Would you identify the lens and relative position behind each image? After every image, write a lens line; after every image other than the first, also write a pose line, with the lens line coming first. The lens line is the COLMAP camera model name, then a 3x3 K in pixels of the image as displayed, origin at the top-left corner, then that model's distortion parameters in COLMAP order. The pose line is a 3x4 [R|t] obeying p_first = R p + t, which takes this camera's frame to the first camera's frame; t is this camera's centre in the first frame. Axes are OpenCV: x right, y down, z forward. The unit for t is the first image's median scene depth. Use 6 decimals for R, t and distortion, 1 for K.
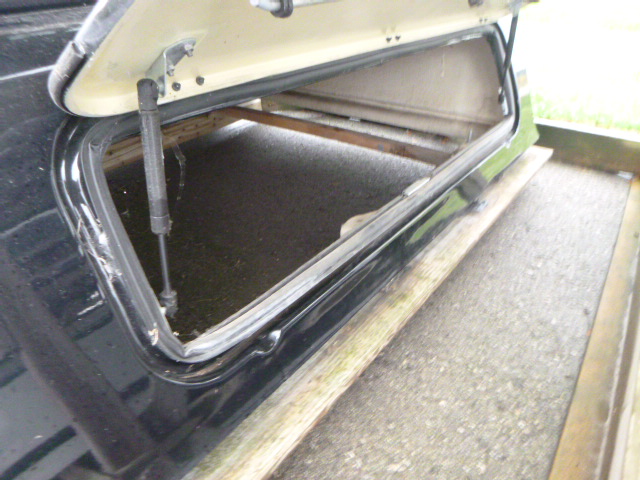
lens RADIAL K [[464.7, 0, 320.0], [0, 464.7, 240.0], [0, 0, 1]] dist [-0.009131, -0.003910]
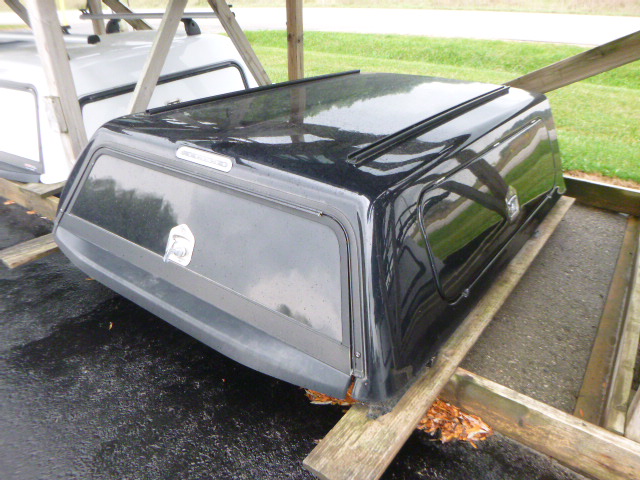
lens RADIAL K [[467.1, 0, 330.4], [0, 467.1, 240.1], [0, 0, 1]] dist [-0.001172, -0.003291]
pose [[0.999909, 0.009121, 0.009967, -0.467315], [-0.008519, 0.998231, -0.058850, 0.059730], [-0.010486, 0.058759, 0.998217, -0.760034]]
